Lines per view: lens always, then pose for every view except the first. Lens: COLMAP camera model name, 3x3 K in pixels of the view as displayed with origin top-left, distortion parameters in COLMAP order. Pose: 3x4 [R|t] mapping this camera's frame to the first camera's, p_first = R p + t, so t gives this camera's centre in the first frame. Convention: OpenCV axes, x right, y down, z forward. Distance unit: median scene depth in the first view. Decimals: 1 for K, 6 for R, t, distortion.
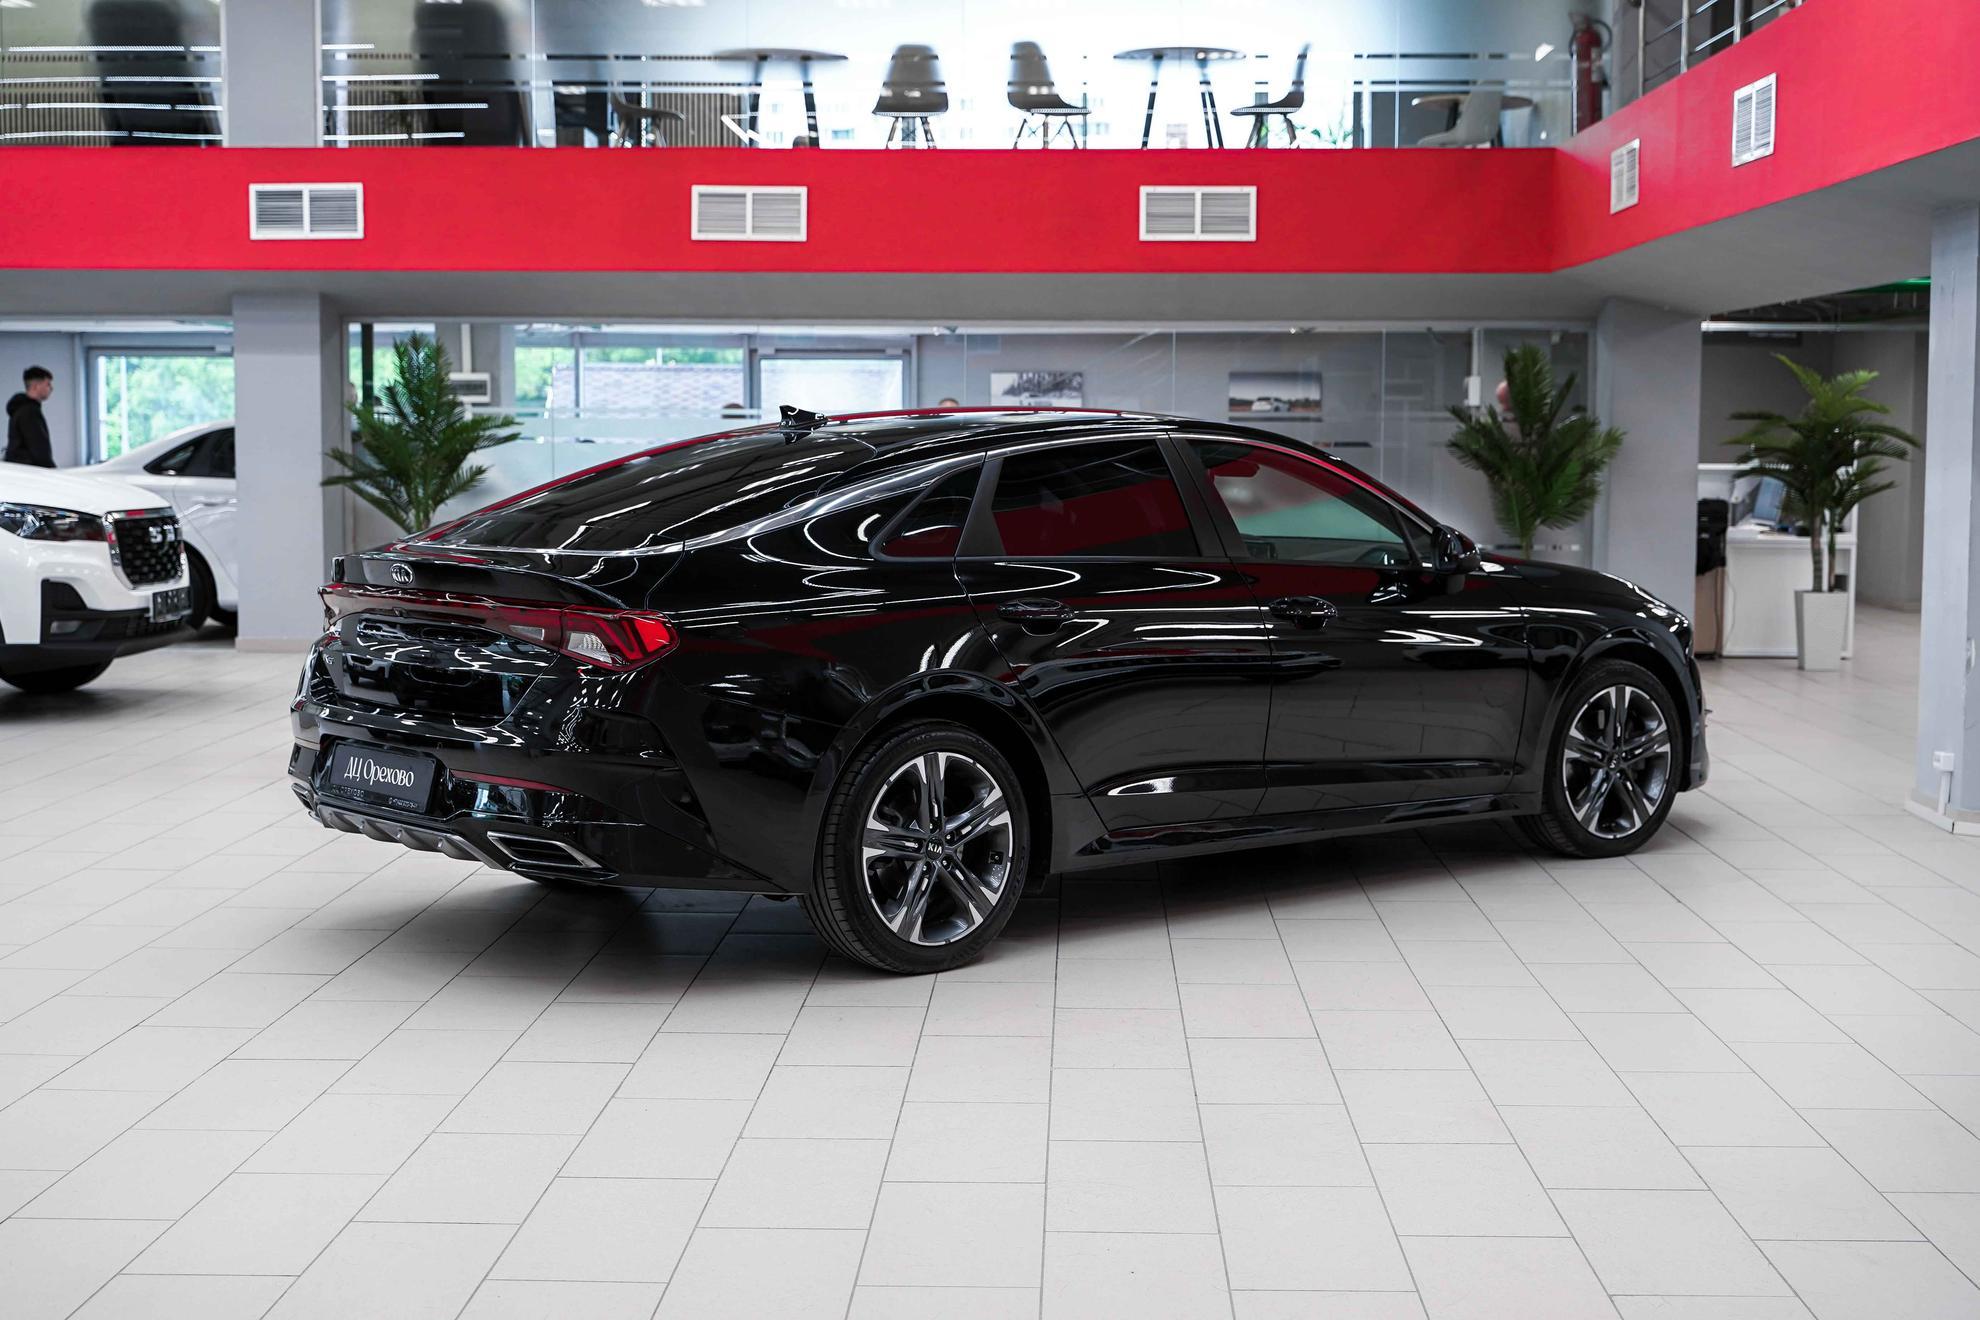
lens RADIAL K [[2613.9, 0, 990.0], [0, 2613.9, 660.0], [0, 0, 1]] dist [0.012900, -0.027554]
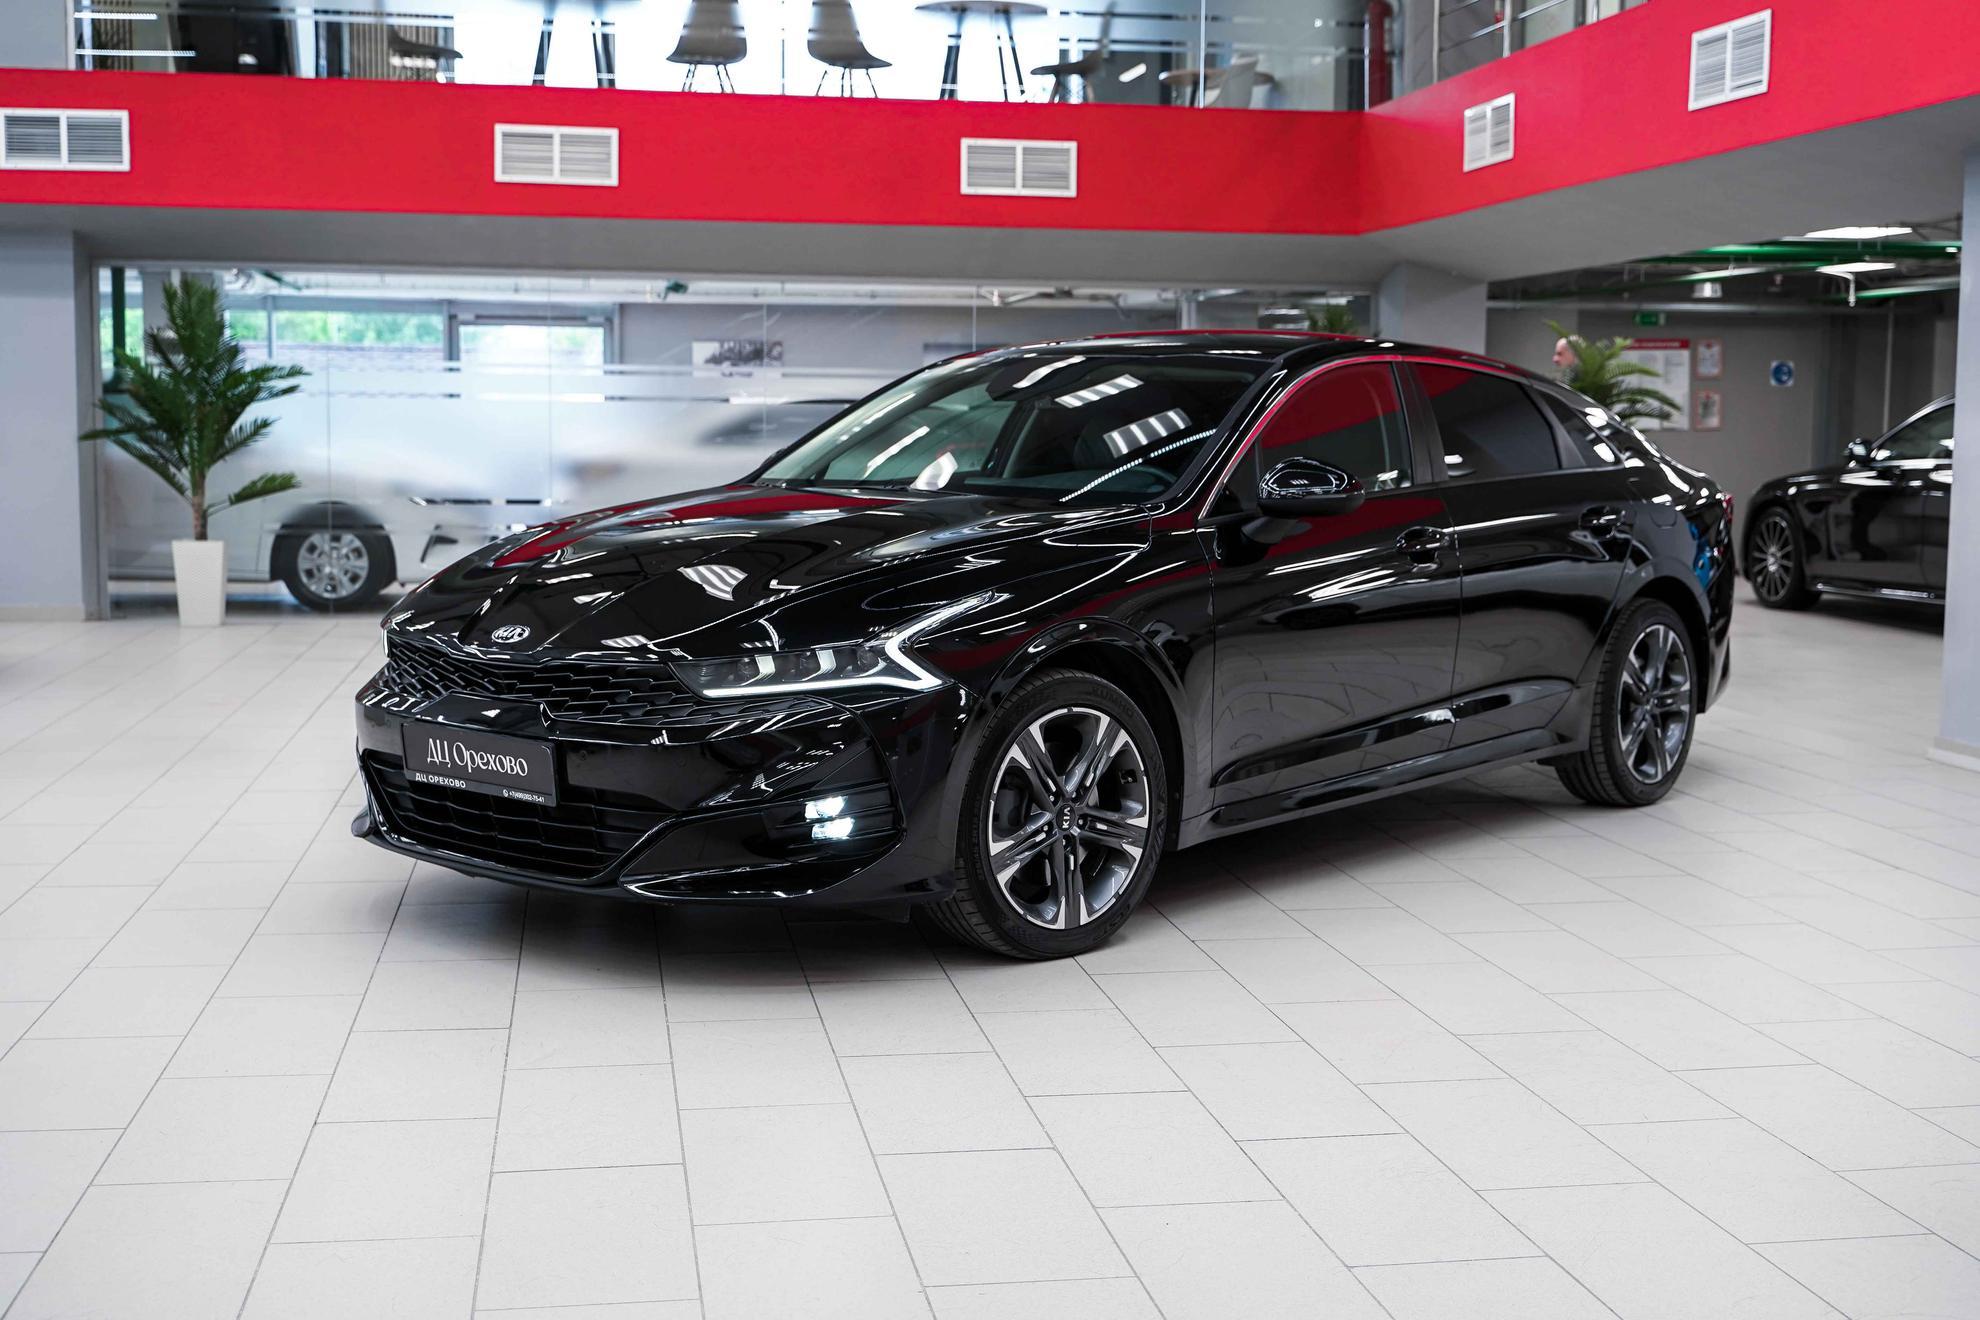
lens RADIAL K [[2330.3, 0, 990.0], [0, 2330.3, 660.0], [0, 0, 1]] dist [0.009953, -0.030061]
pose [[0.979717, -0.014844, 0.199834, -0.105117], [0.011798, 0.999795, 0.016425, 0.001249], [-0.200037, -0.013734, 0.979692, 0.126402]]
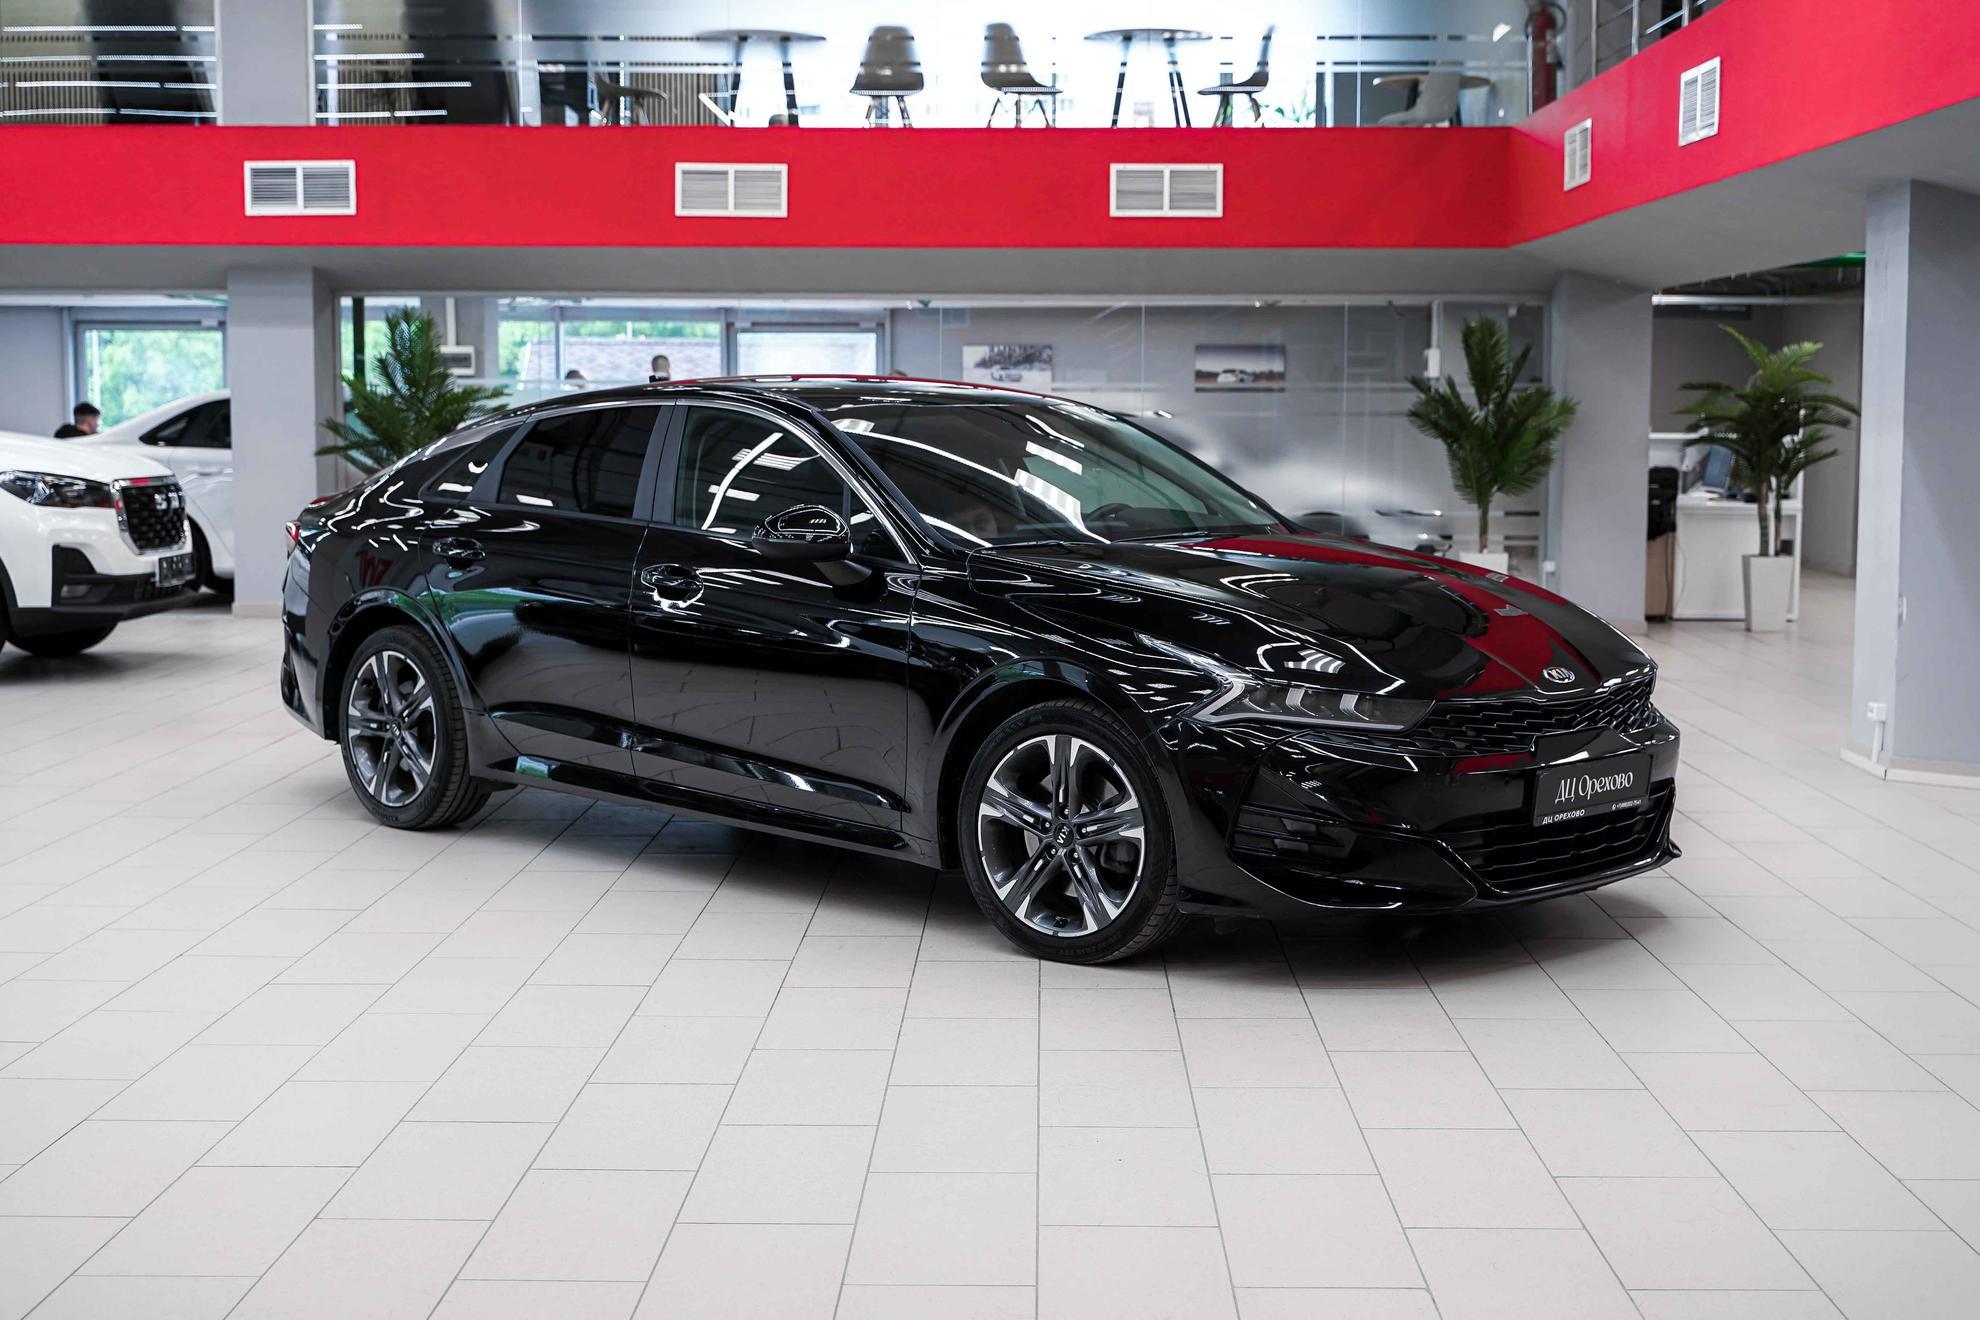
lens RADIAL K [[2589.3, 0, 990.0], [0, 2589.3, 660.0], [0, 0, 1]] dist [0.006435, 0.024608]
pose [[0.999912, -0.002335, 0.013061, -0.003775], [0.002193, 0.999938, 0.010881, 0.003295], [-0.013086, -0.010851, 0.999855, -0.022720]]
